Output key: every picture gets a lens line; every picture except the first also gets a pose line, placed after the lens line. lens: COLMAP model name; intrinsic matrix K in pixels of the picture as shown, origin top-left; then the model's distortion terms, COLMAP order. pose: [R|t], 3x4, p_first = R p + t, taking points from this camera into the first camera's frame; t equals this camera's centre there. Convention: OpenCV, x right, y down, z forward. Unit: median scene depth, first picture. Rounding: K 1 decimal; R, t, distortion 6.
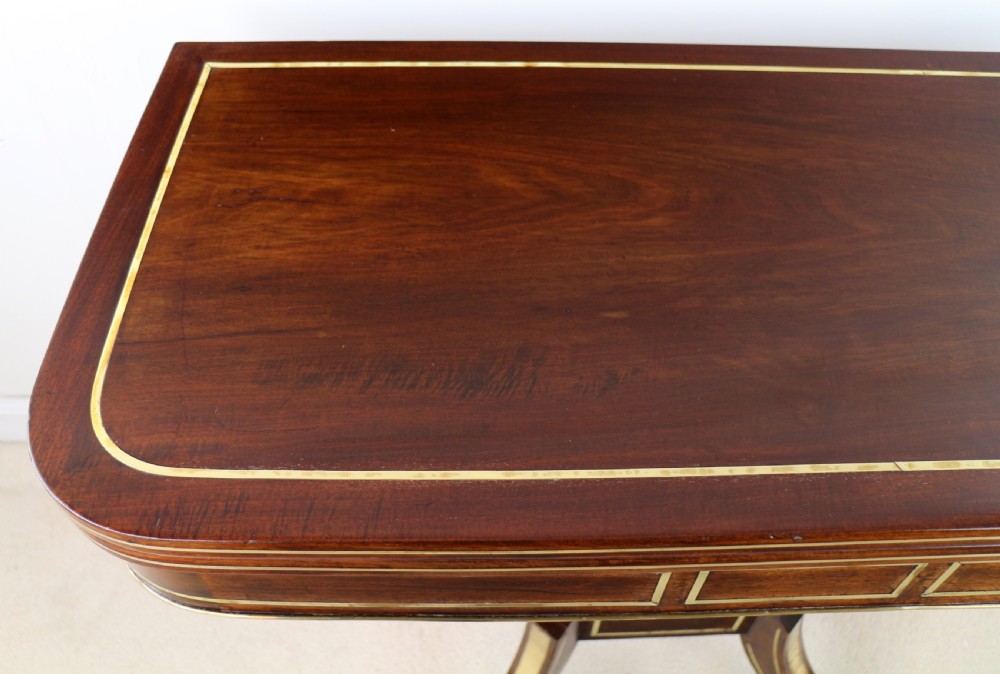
lens RADIAL K [[884.3, 0, 499.4], [0, 884.3, 305.1], [0, 0, 1]] dist [-0.166517, 0.110166]
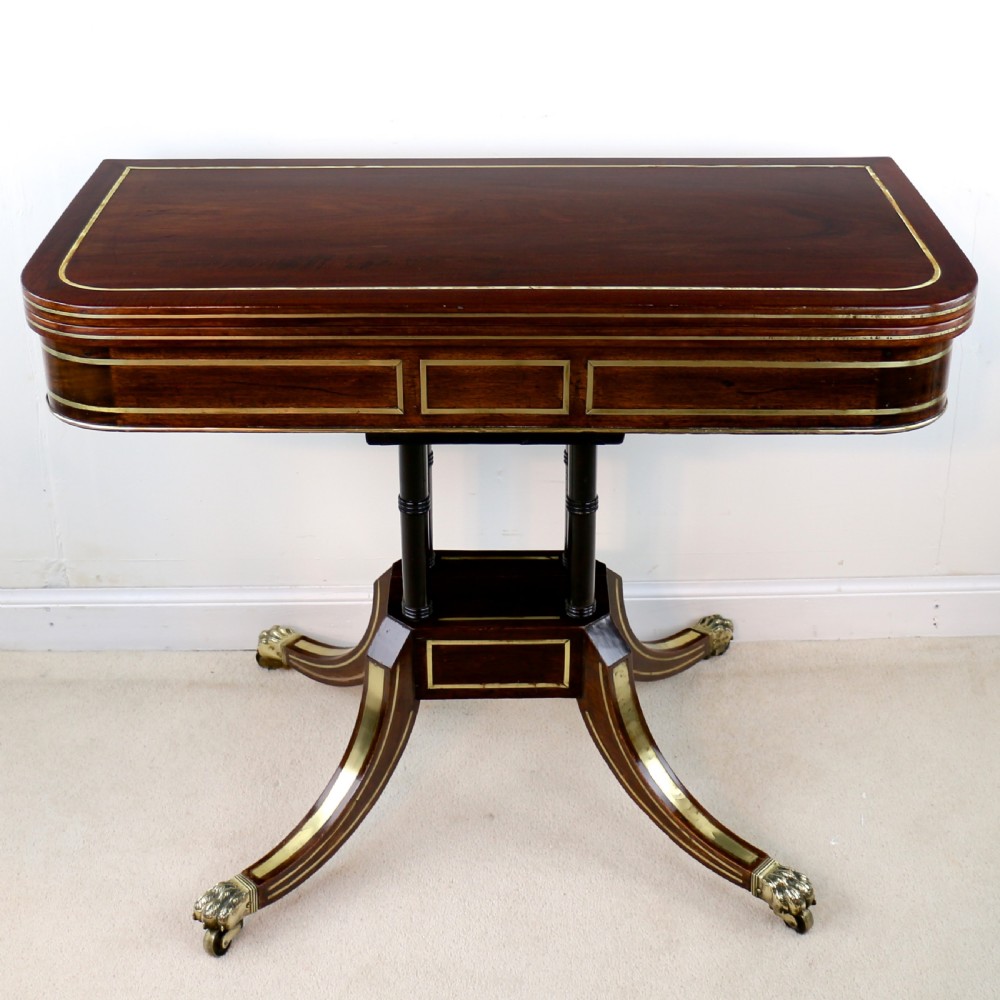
lens RADIAL K [[1592.0, 0, 504.0], [0, 1592.0, 435.1], [0, 0, 1]] dist [-0.162489, 0.127794]
pose [[0.999841, -0.009456, -0.015127, 0.431517], [0.003108, 0.927329, -0.374235, 1.534012], [0.017567, 0.374129, 0.927210, -1.690062]]
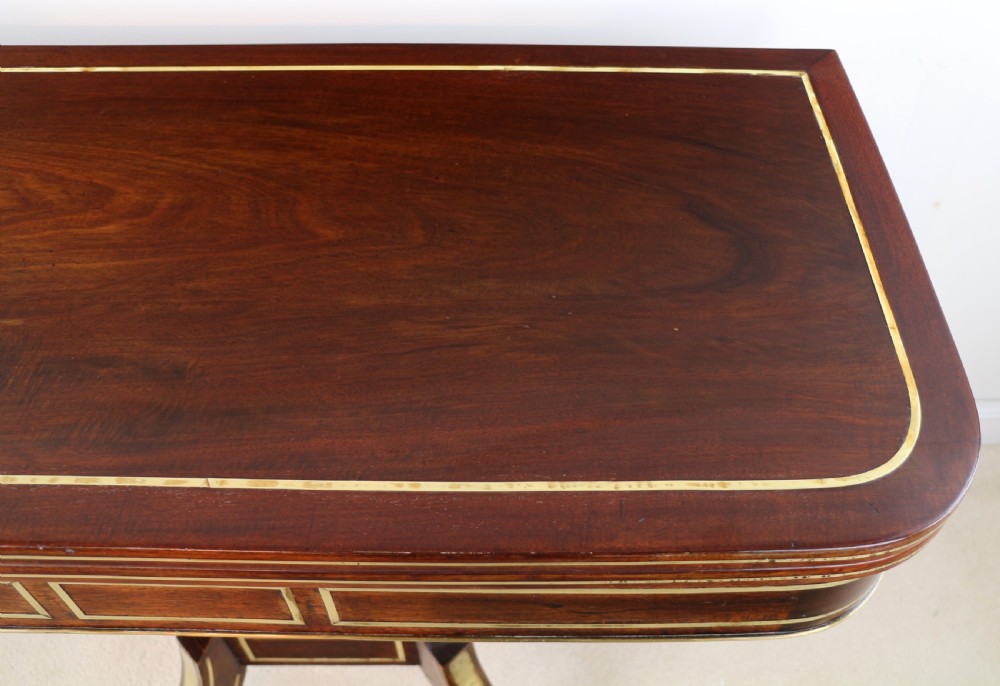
lens RADIAL K [[938.4, 0, 559.5], [0, 938.4, 299.3], [0, 0, 1]] dist [-0.156856, 0.095621]
pose [[0.999661, 0.007103, 0.025030, 0.785271], [-0.006621, 0.999792, -0.019310, 0.000654], [-0.025162, 0.019138, 0.999500, -0.034543]]
